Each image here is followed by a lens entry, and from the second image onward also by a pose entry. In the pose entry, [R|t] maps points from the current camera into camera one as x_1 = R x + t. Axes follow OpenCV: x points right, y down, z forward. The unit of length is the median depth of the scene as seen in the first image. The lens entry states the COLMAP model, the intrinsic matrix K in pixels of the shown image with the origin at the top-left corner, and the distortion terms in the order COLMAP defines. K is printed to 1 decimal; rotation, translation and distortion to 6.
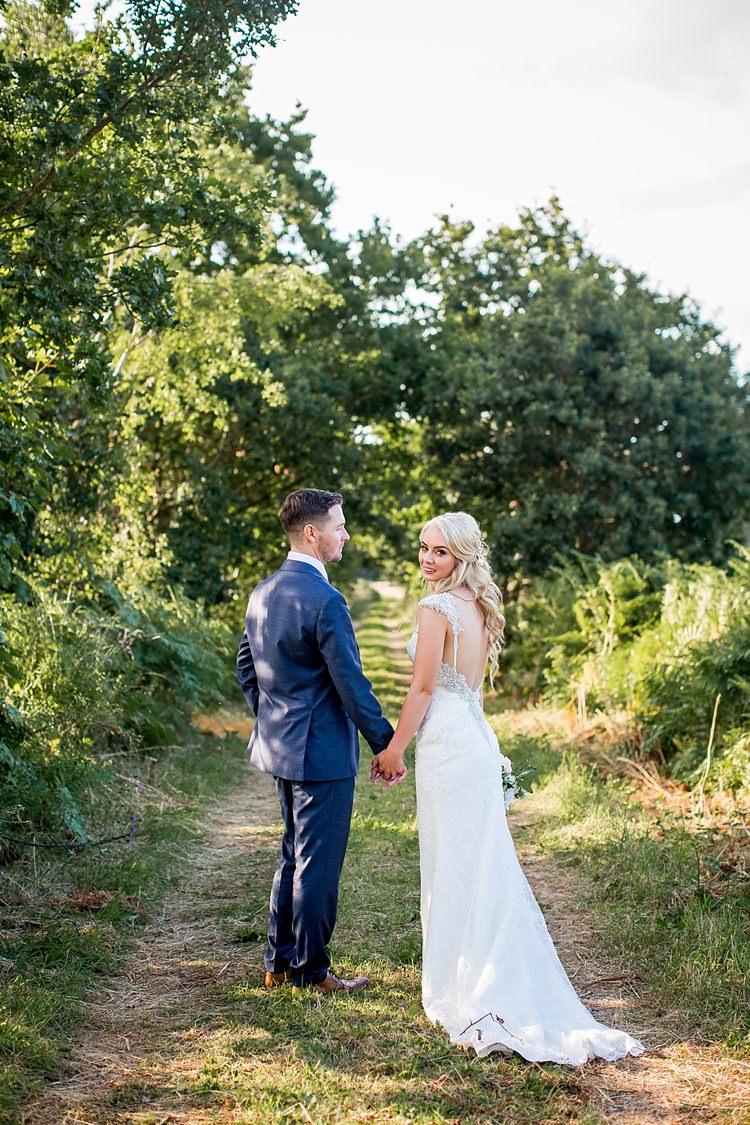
lens RADIAL K [[1838.4, 0, 375.0], [0, 1838.4, 562.5], [0, 0, 1]] dist [-0.141770, 0.010979]
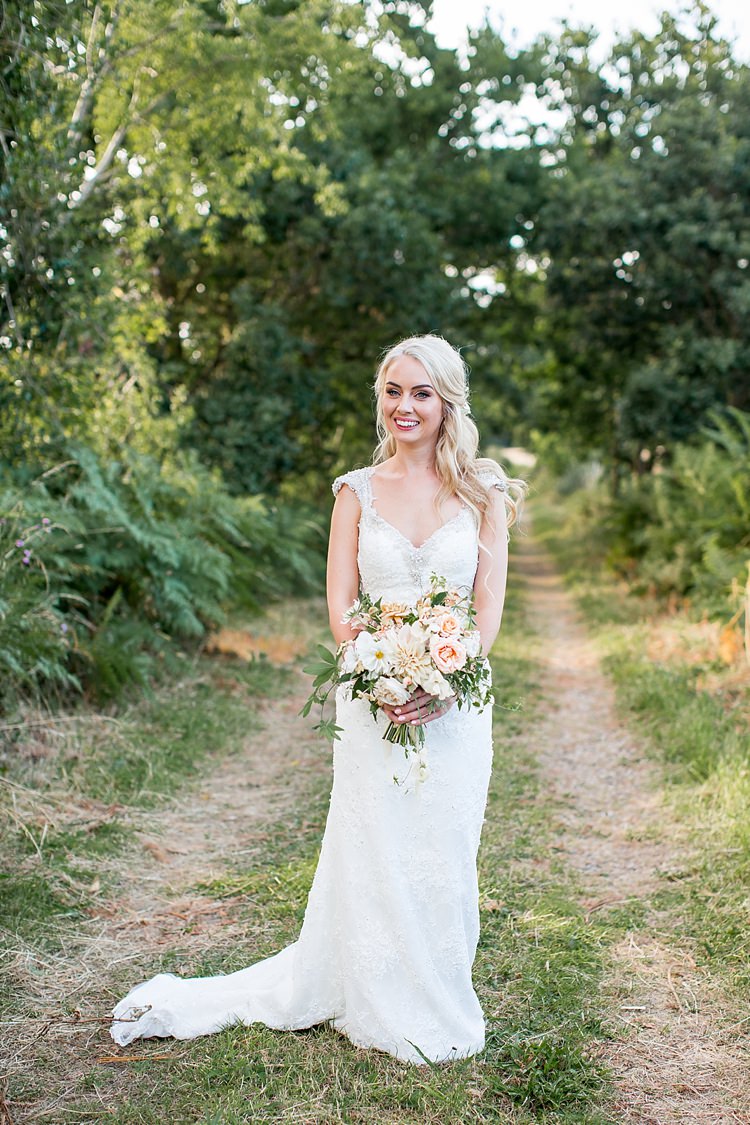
lens RADIAL K [[1838.4, 0, 375.0], [0, 1838.4, 562.5], [0, 0, 1]] dist [-0.141770, 0.010979]
pose [[0.997526, 0.007435, -0.069897, 0.011143], [-0.002229, 0.997236, 0.074271, 0.000744], [0.070256, -0.073931, 0.994786, 0.189757]]
